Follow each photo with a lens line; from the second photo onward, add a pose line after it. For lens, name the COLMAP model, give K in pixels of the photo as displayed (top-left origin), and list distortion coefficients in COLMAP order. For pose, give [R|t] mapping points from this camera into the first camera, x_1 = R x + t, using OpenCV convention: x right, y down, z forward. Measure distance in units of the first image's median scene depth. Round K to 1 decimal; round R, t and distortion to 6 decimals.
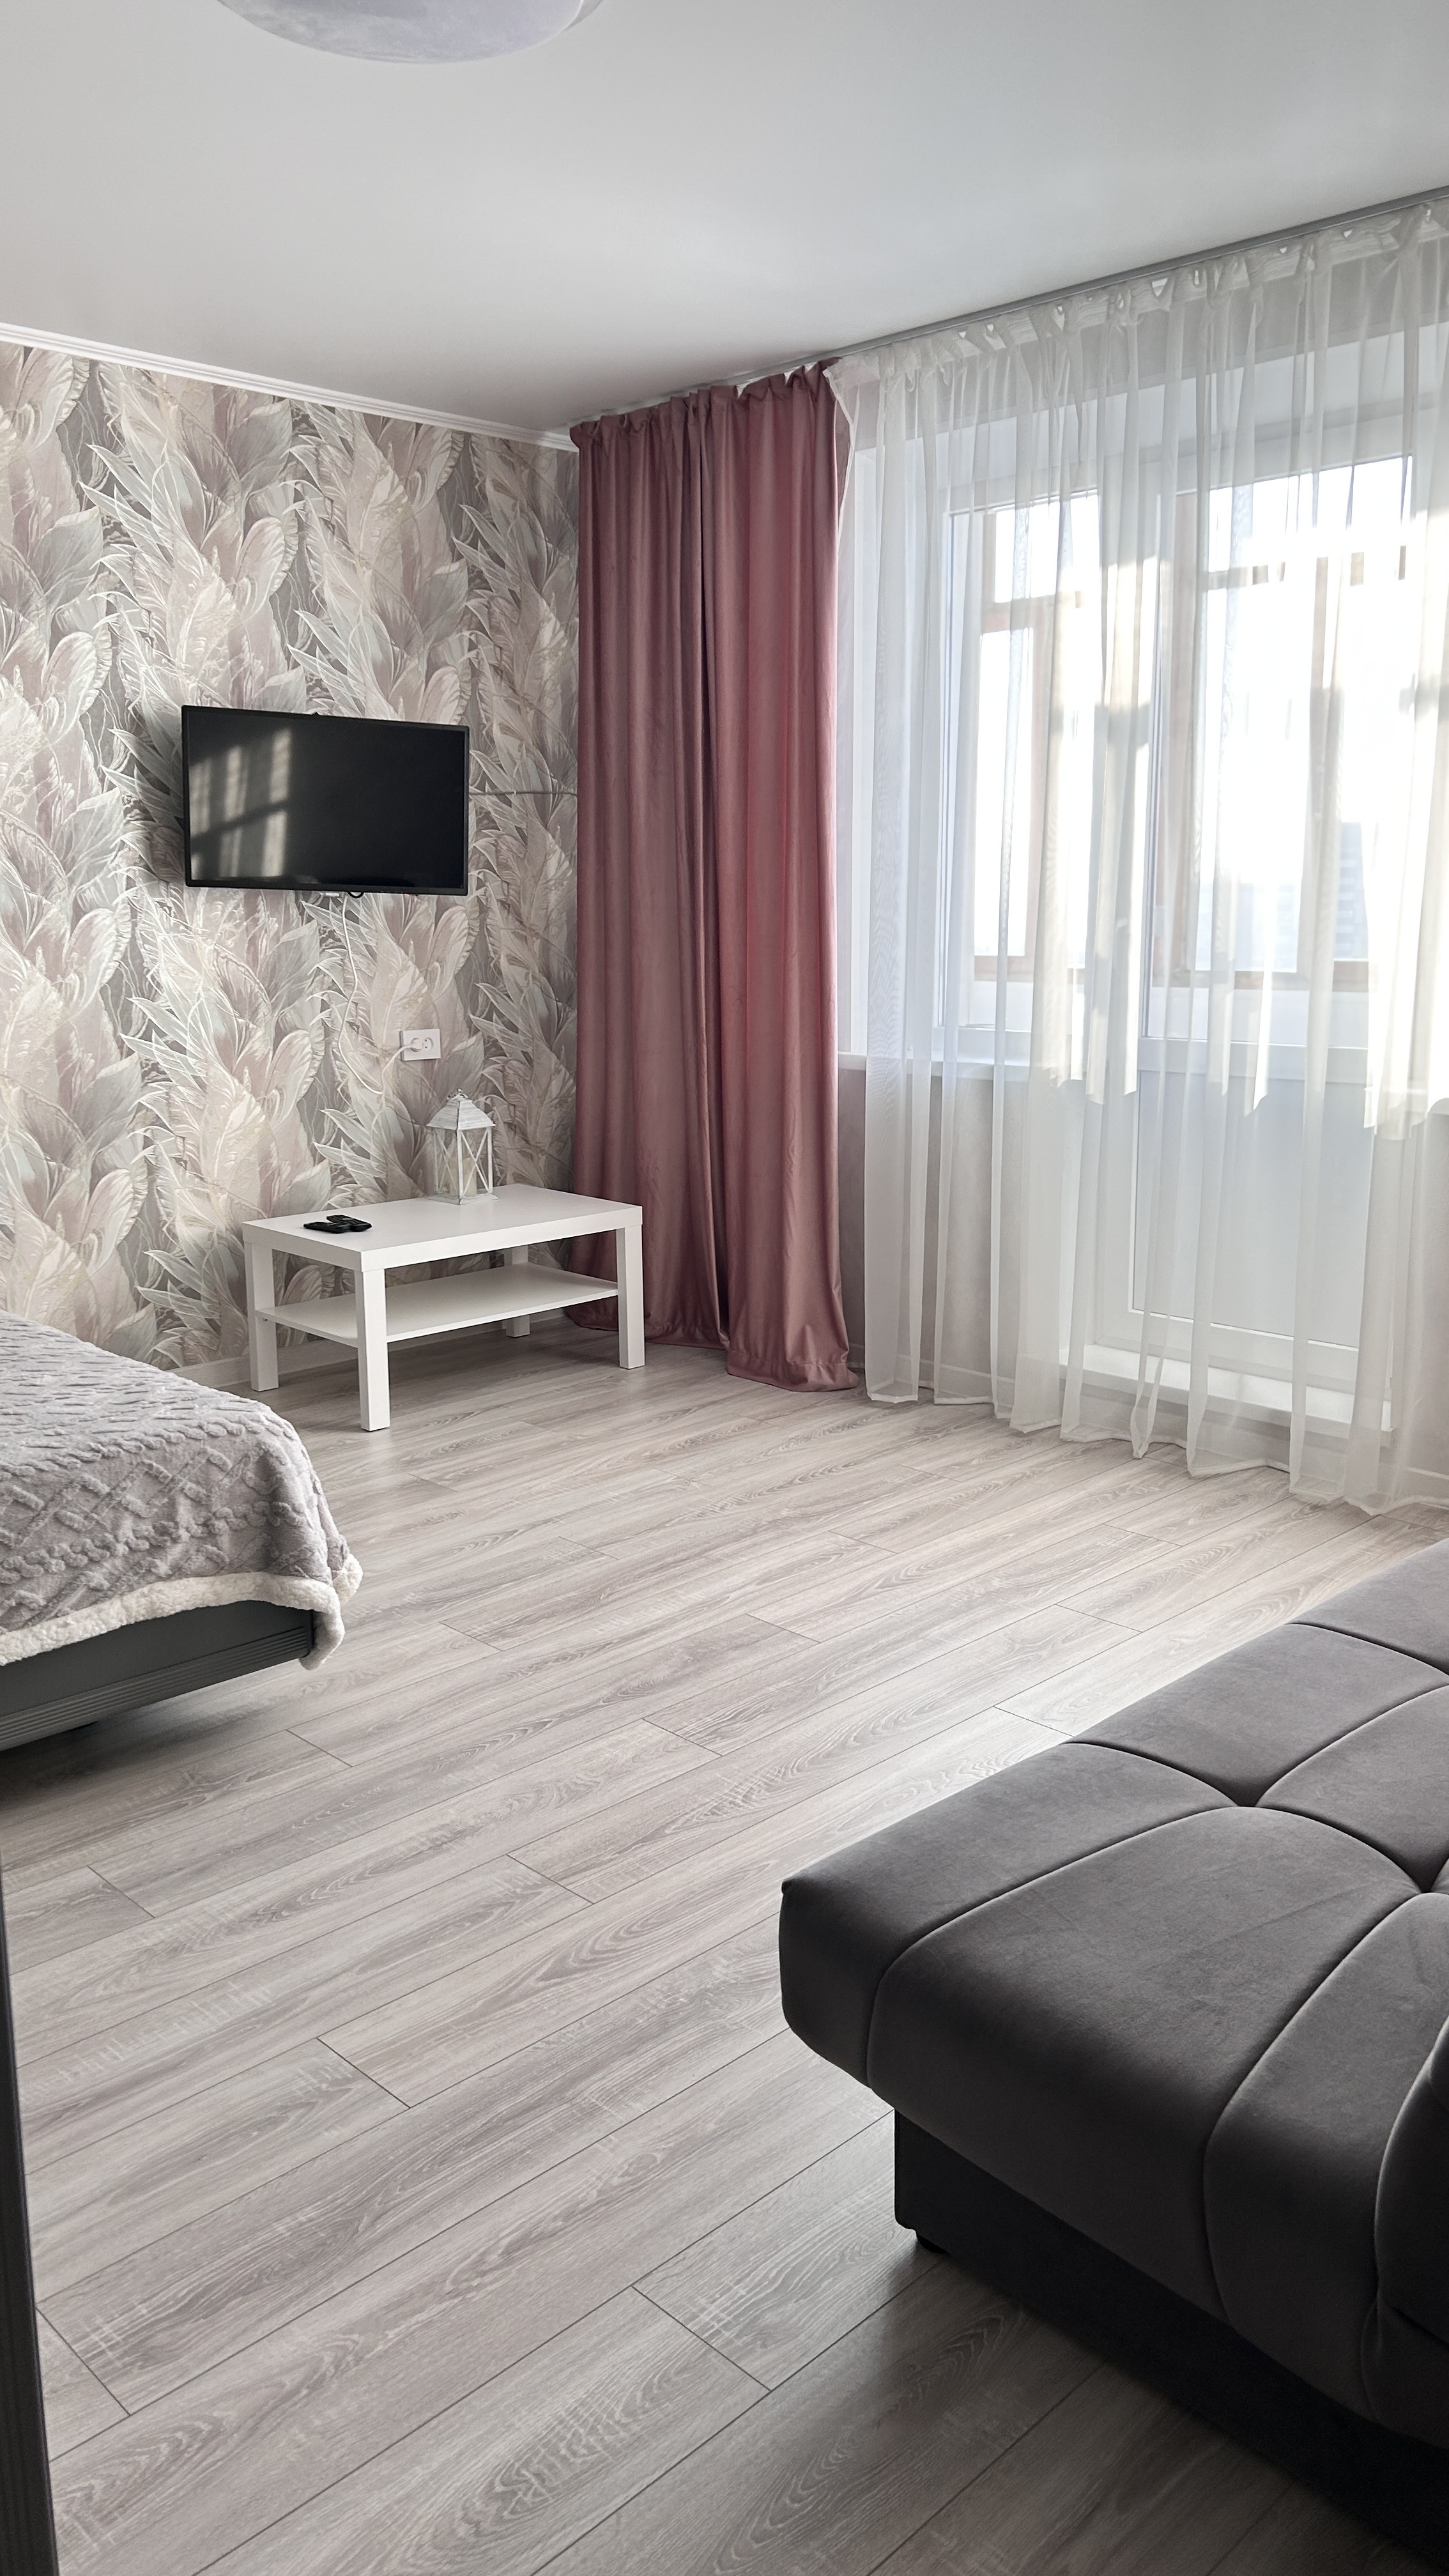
lens RADIAL K [[1930.8, 0, 724.5], [0, 1930.8, 1288.0], [0, 0, 1]] dist [0.005598, -0.070609]
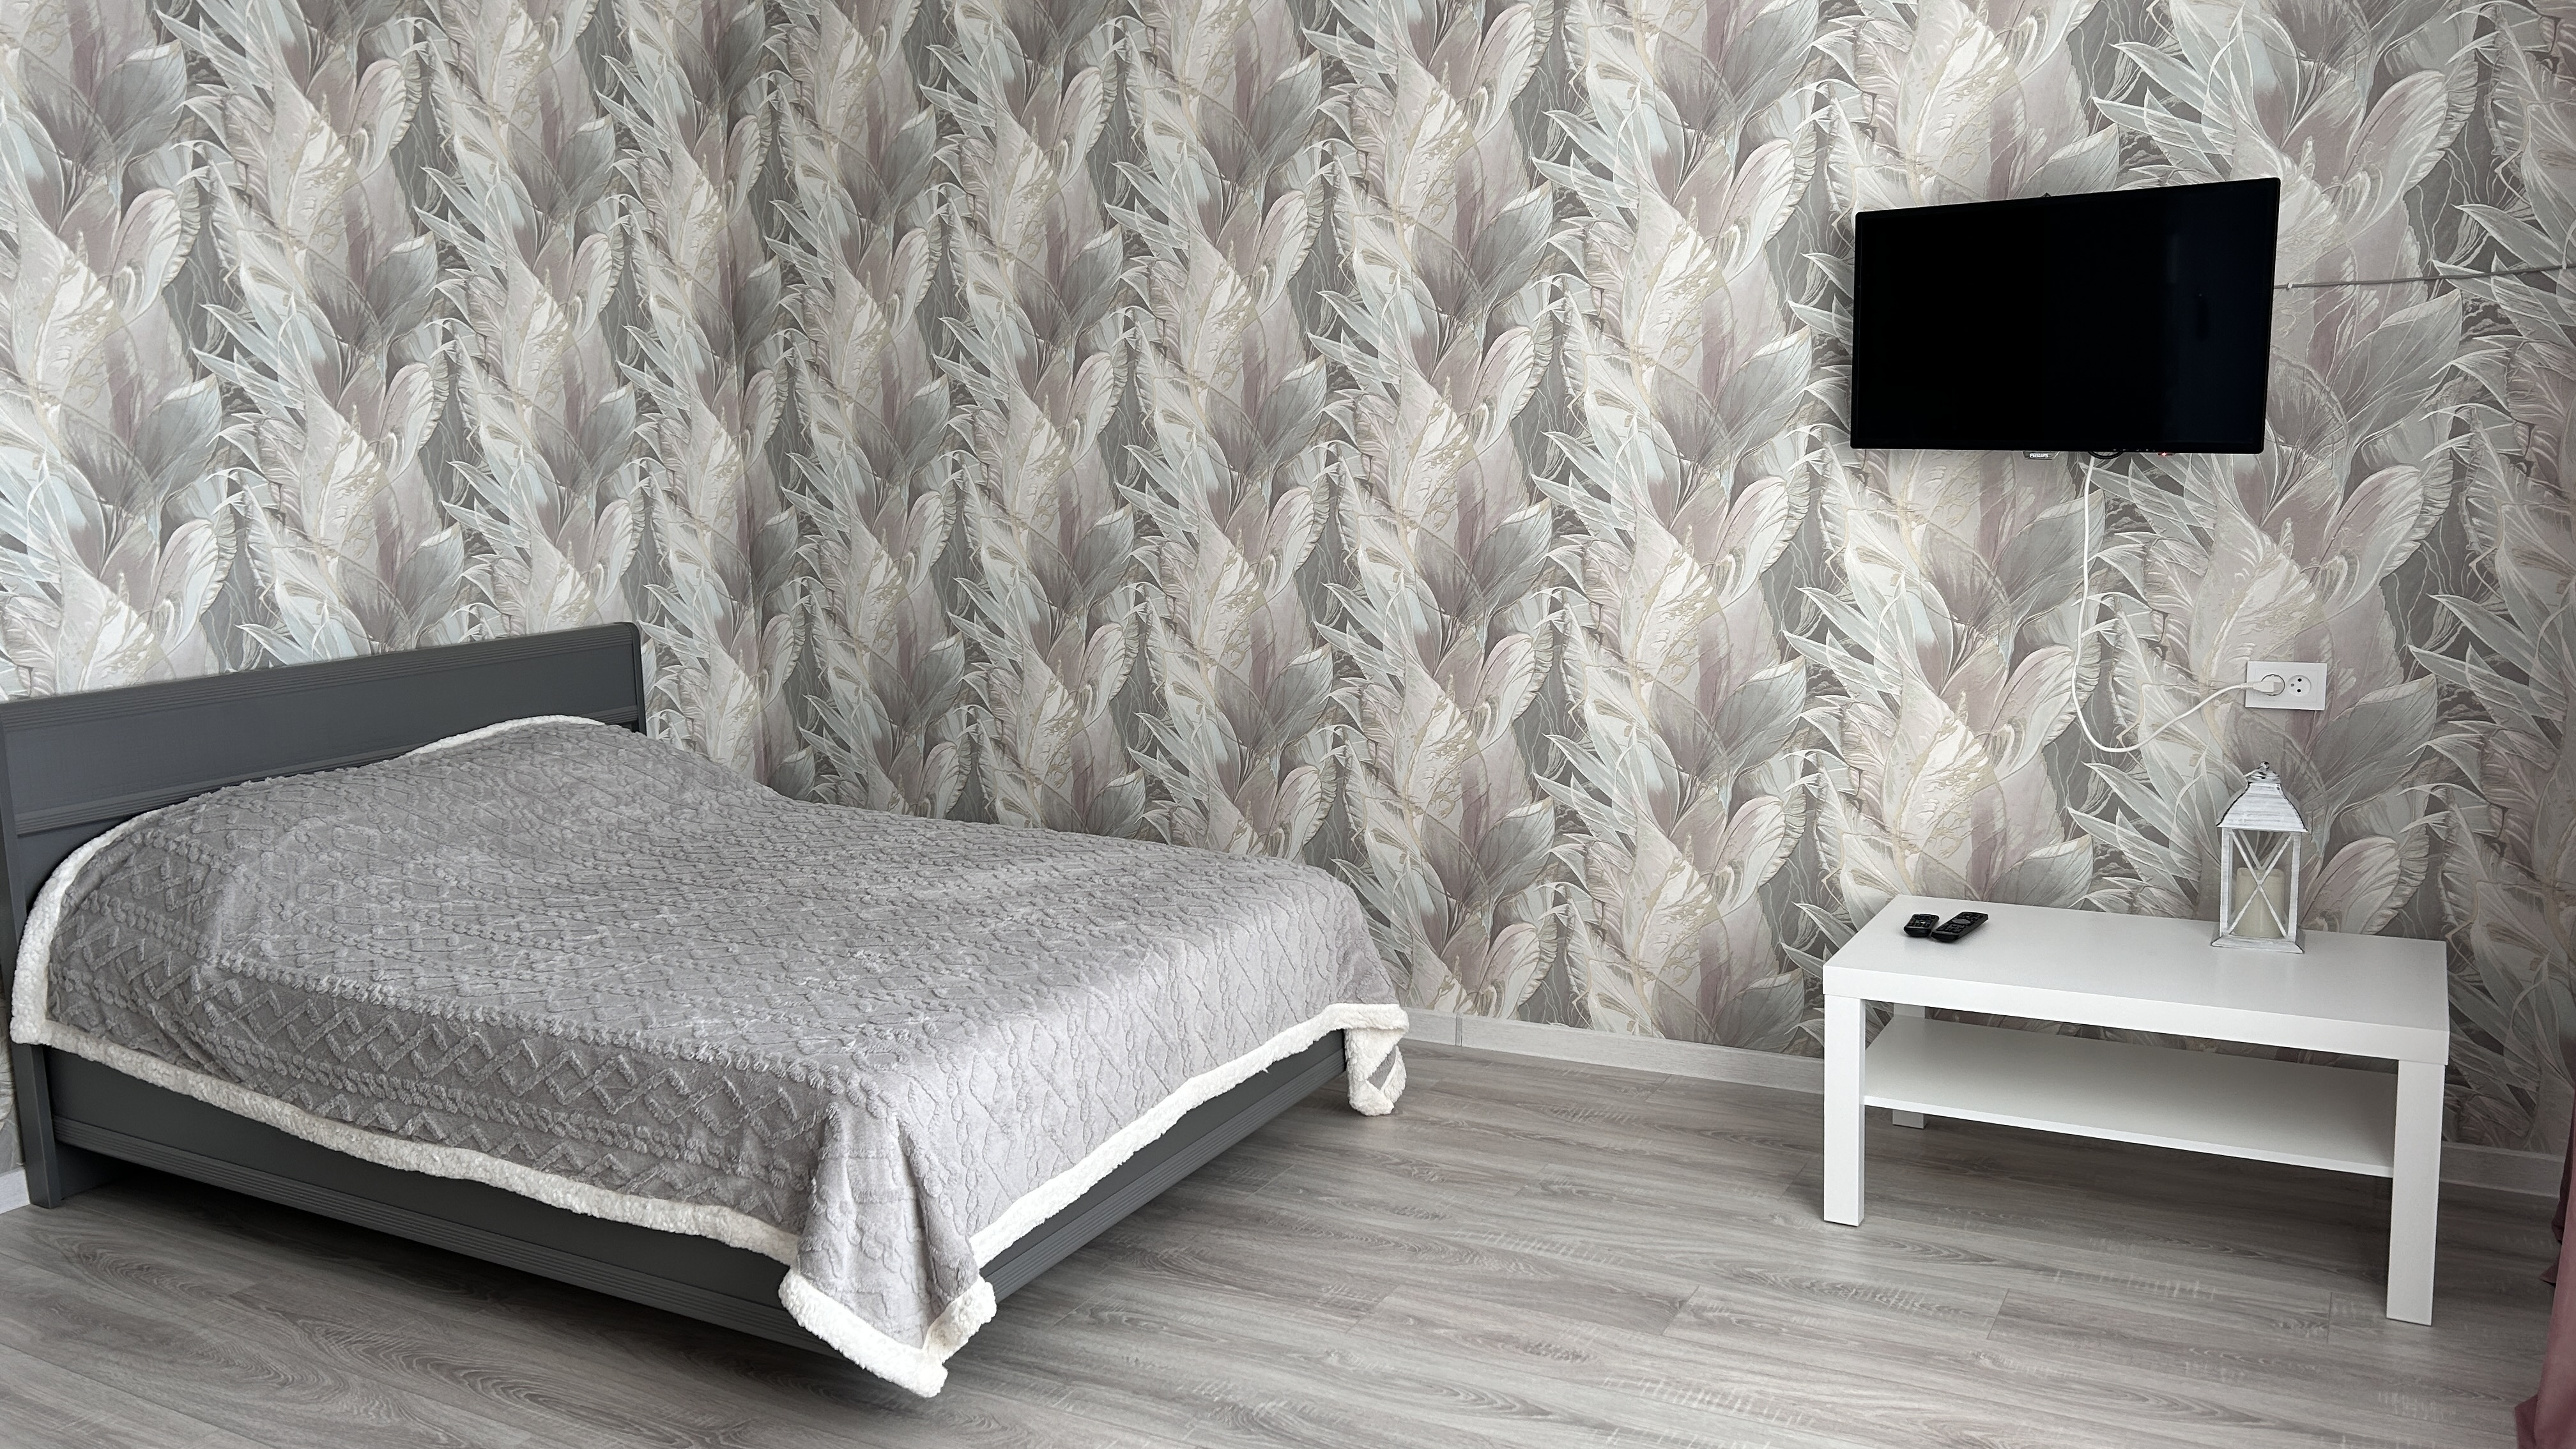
lens RADIAL K [[1930.8, 0, 1288.0], [0, 1930.8, 724.5], [0, 0, 1]] dist [0.005598, -0.070609]
pose [[0.238552, 0.135278, -0.961661, 0.405024], [-0.159354, 0.982280, 0.098649, -0.136113], [0.957966, 0.129712, 0.255882, 0.585019]]
